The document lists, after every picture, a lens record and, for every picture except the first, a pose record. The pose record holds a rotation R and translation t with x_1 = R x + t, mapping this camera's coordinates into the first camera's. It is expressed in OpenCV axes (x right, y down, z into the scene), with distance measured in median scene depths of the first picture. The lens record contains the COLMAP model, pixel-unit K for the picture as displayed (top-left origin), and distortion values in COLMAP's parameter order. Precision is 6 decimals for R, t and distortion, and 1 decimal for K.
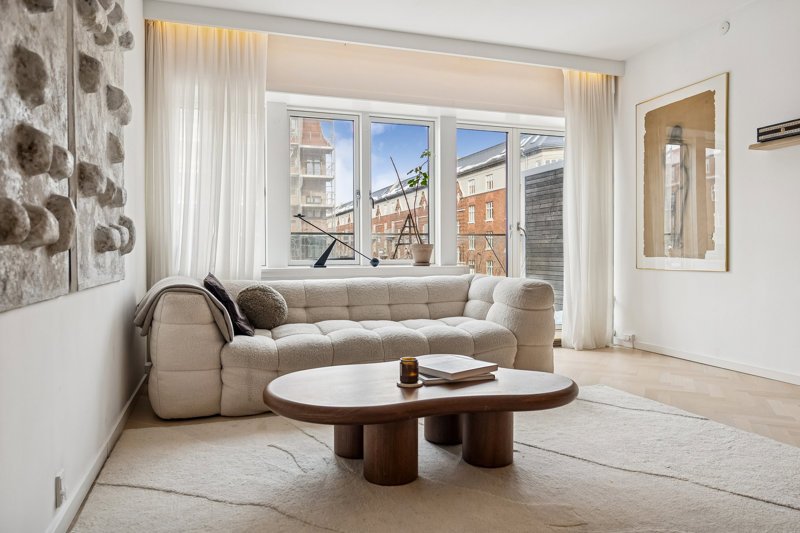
lens RADIAL K [[544.5, 0, 406.5], [0, 544.5, 264.5], [0, 0, 1]] dist [0.003007, 0.002304]
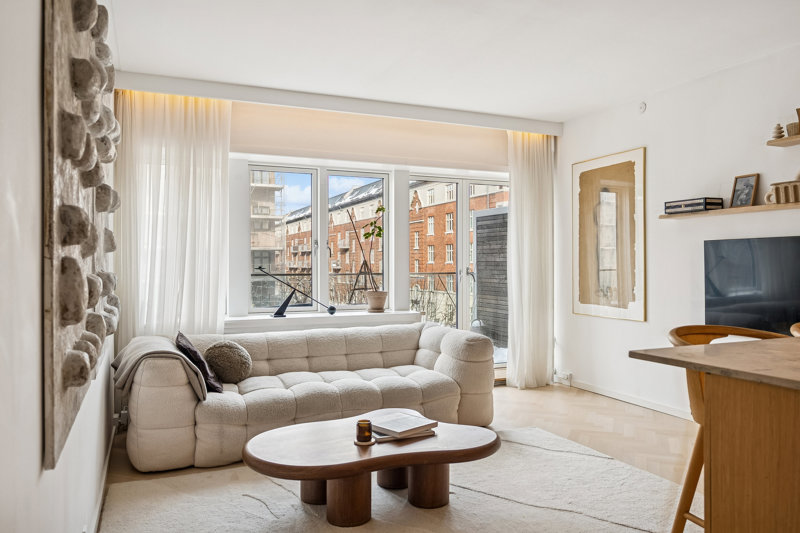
lens RADIAL K [[585.1, 0, 417.0], [0, 585.1, 268.1], [0, 0, 1]] dist [0.004243, 0.005847]
pose [[0.995559, 0.002636, 0.094101, -0.001183], [-0.001369, 0.999907, -0.013534, -0.090947], [-0.094128, 0.013345, 0.995471, -0.192526]]
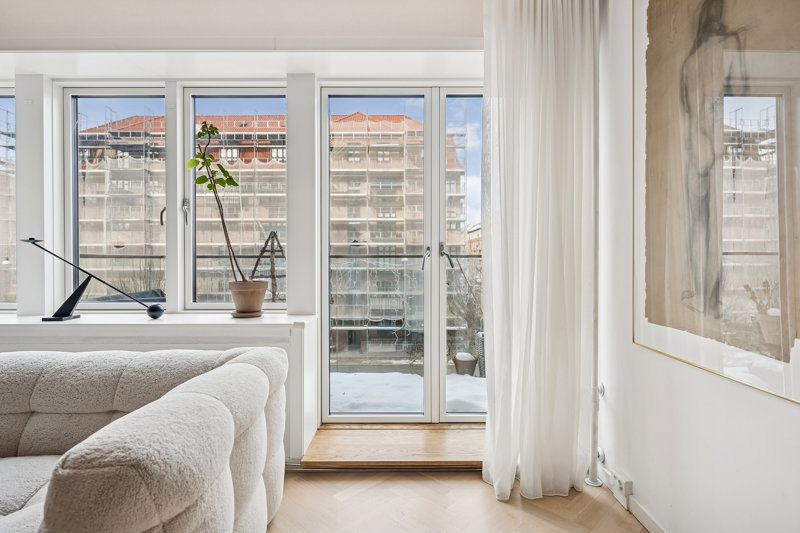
lens RADIAL K [[433.7, 0, 400.7], [0, 433.7, 264.2], [0, 0, 1]] dist [0.014794, 0.000722]
pose [[0.945488, 0.008476, -0.325548, 0.480421], [-0.009667, 0.999951, -0.002041, -0.077773], [0.325515, 0.005077, 0.945523, 0.787948]]
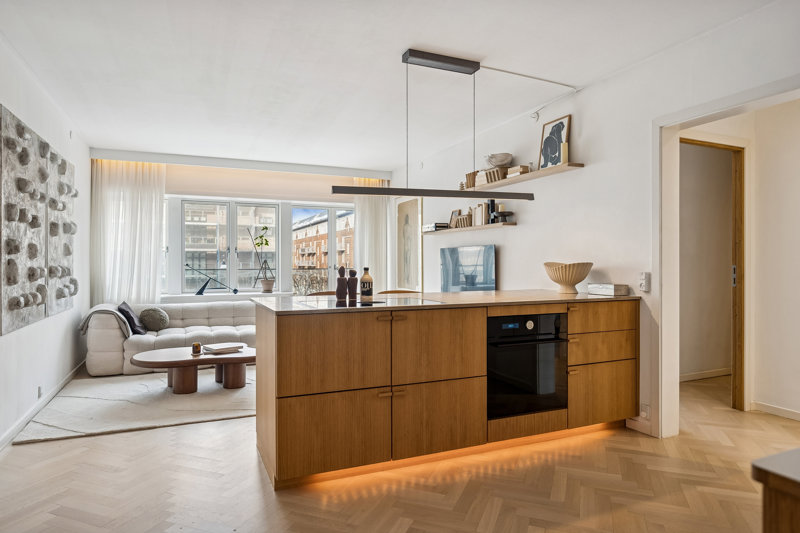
lens RADIAL K [[482.1, 0, 405.3], [0, 482.1, 264.1], [0, 0, 1]] dist [-0.004610, 0.002092]
pose [[0.995946, 0.002946, 0.089908, 0.426725], [-0.001322, 0.999835, -0.018110, -0.079418], [-0.089947, 0.017918, 0.995785, -0.694707]]
